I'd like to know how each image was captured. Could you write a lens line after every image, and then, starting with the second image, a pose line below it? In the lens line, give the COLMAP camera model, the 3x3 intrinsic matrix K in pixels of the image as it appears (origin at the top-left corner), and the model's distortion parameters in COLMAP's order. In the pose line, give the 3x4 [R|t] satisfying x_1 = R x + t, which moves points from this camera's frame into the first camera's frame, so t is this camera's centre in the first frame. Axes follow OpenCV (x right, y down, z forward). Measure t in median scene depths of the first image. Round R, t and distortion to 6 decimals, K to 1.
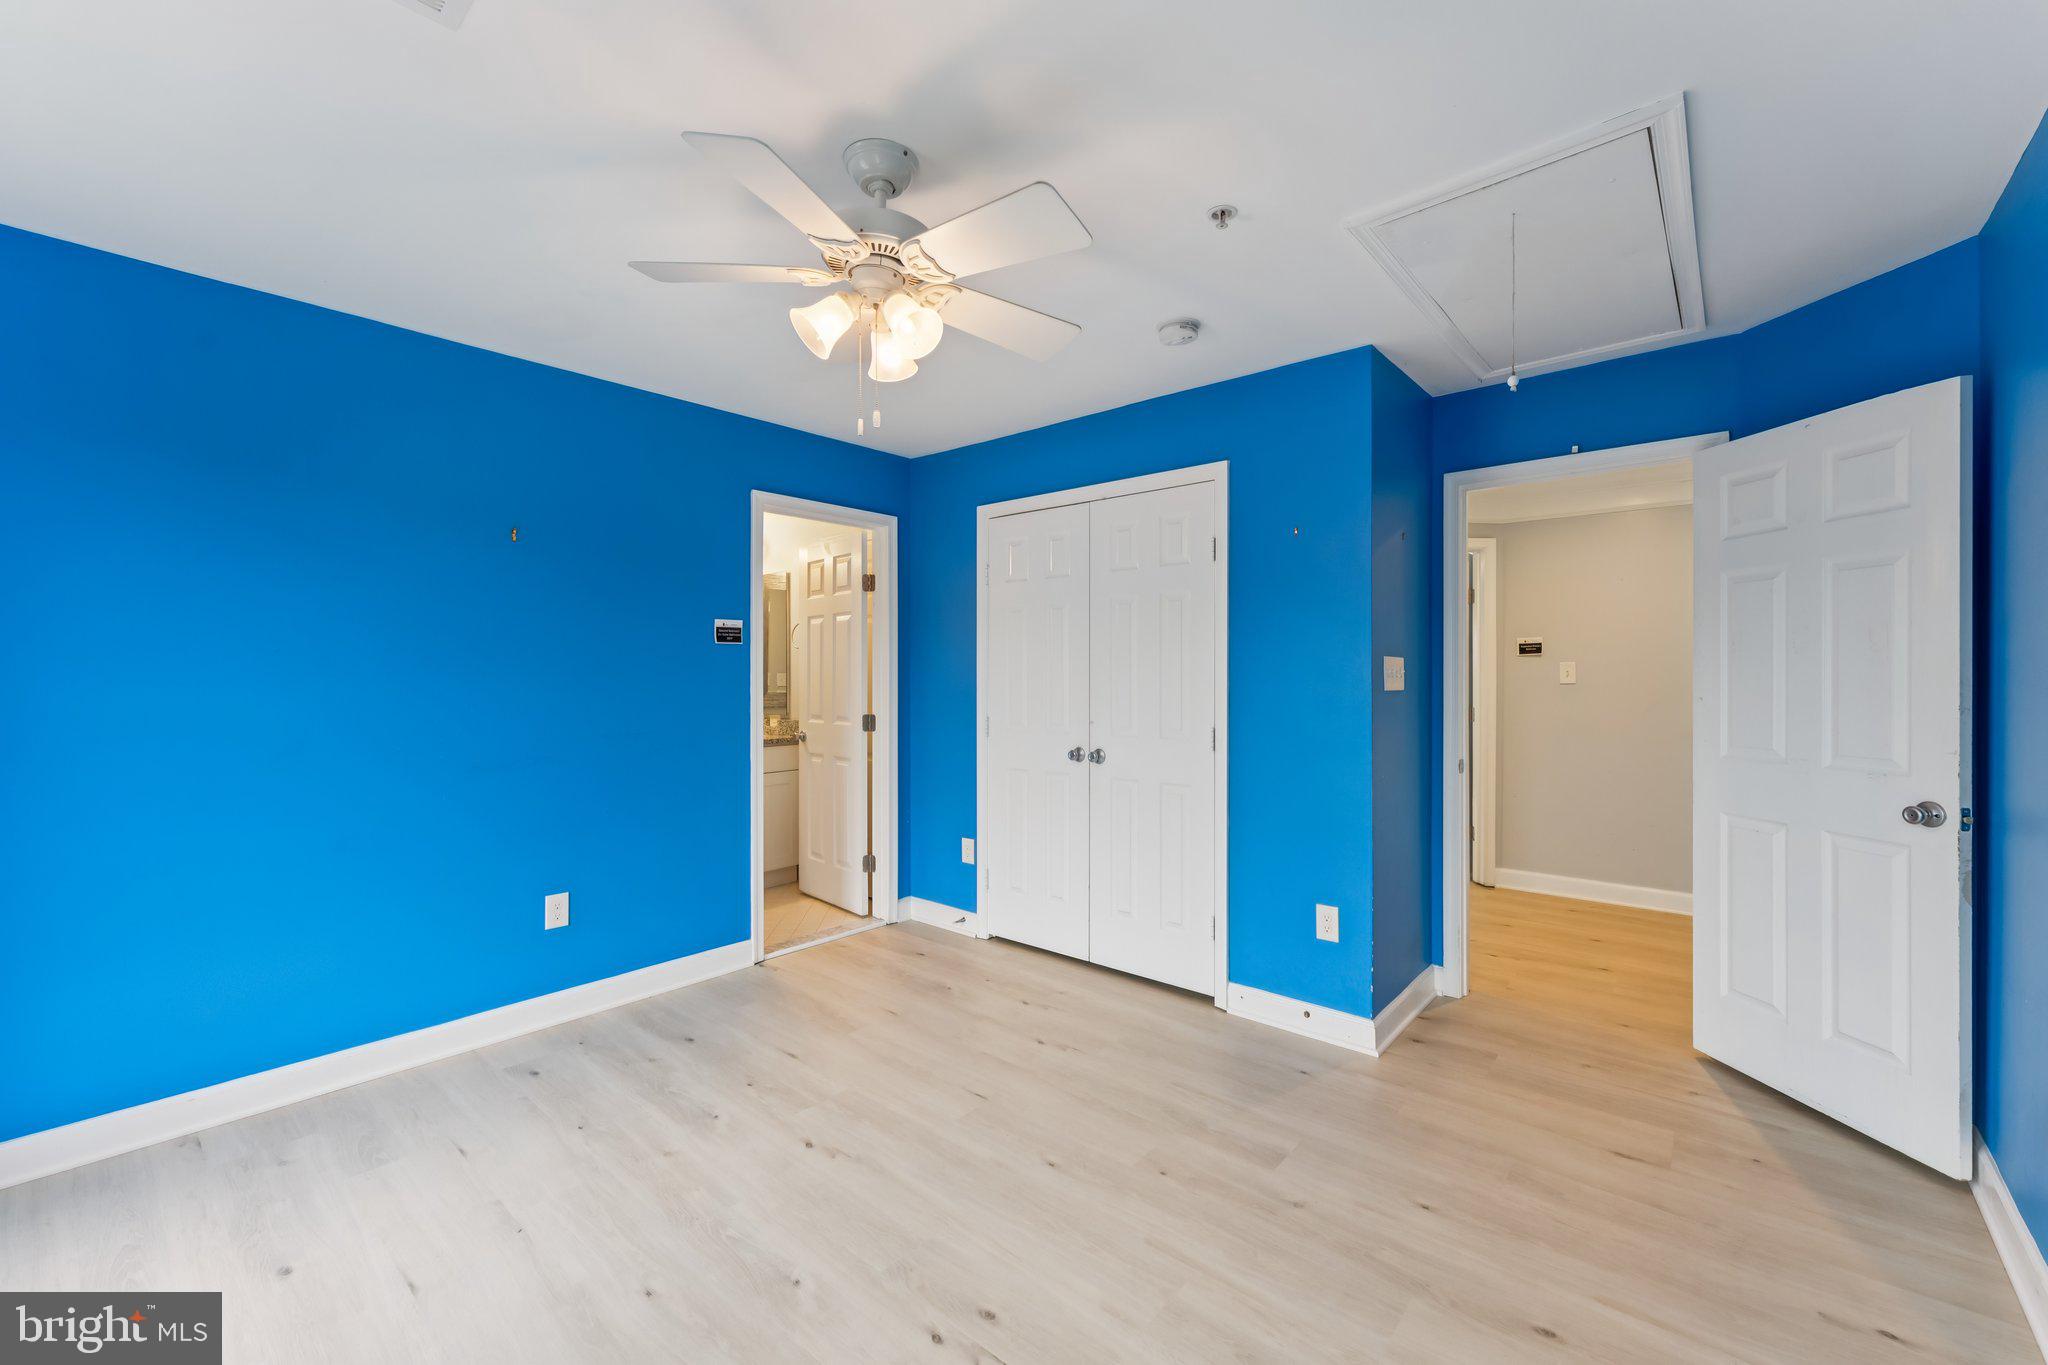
lens RADIAL K [[838.2, 0, 1012.5], [0, 838.2, 681.6], [0, 0, 1]] dist [0.000005, 0.000024]
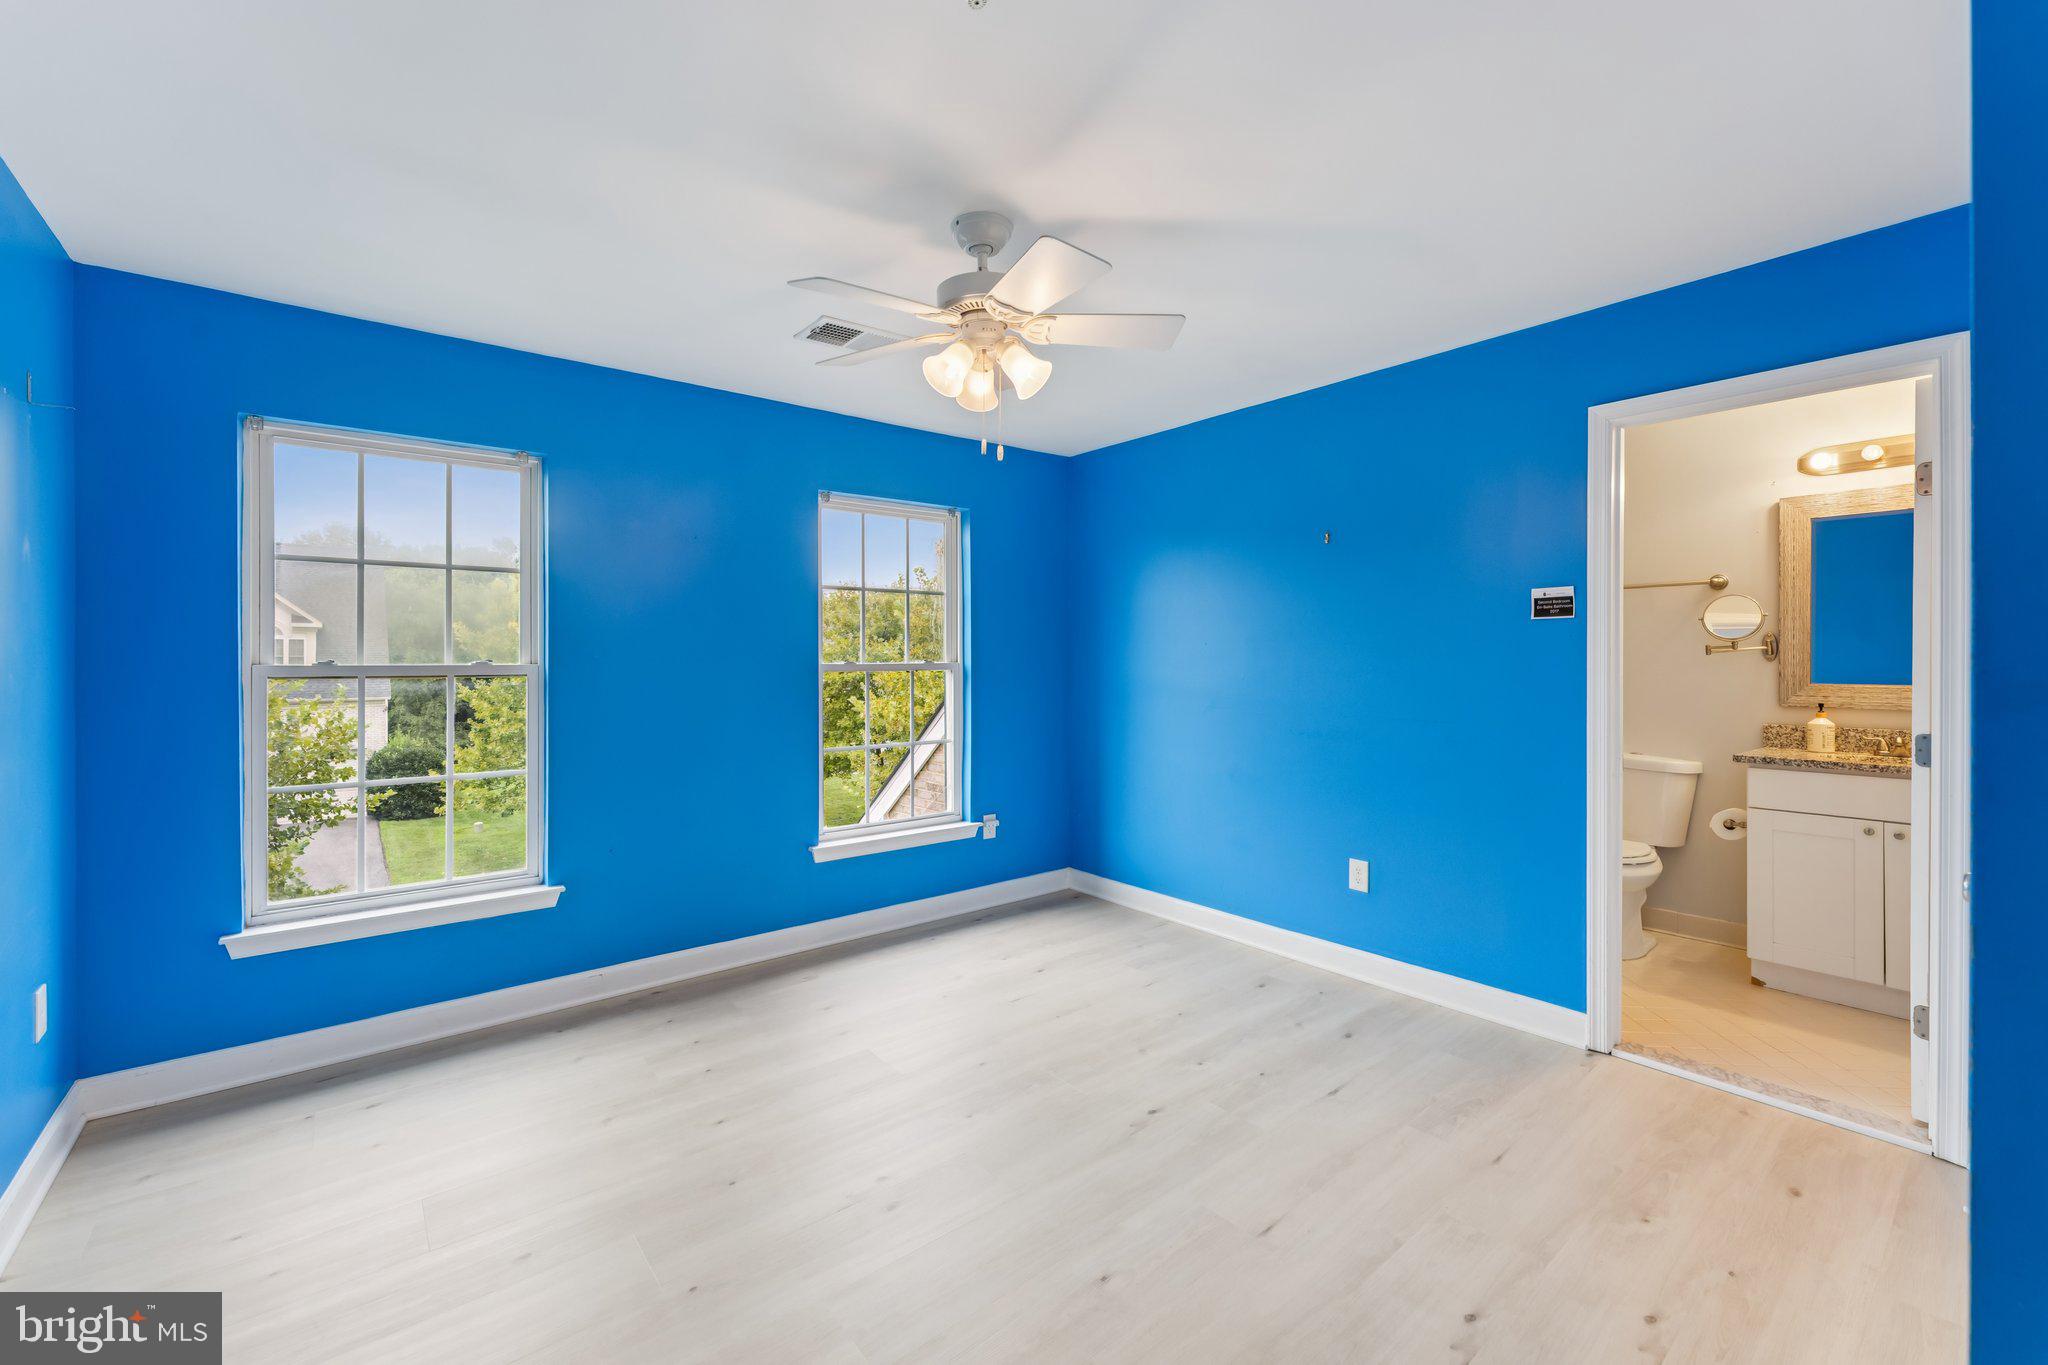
lens RADIAL K [[838.2, 0, 1018.5], [0, 838.2, 664.2], [0, 0, 1]] dist [0.000005, 0.000024]
pose [[-0.174148, 0.013329, -0.984629, 0.643365], [-0.002202, 0.999901, 0.013925, -0.015282], [0.984717, 0.004593, -0.174101, 0.808589]]
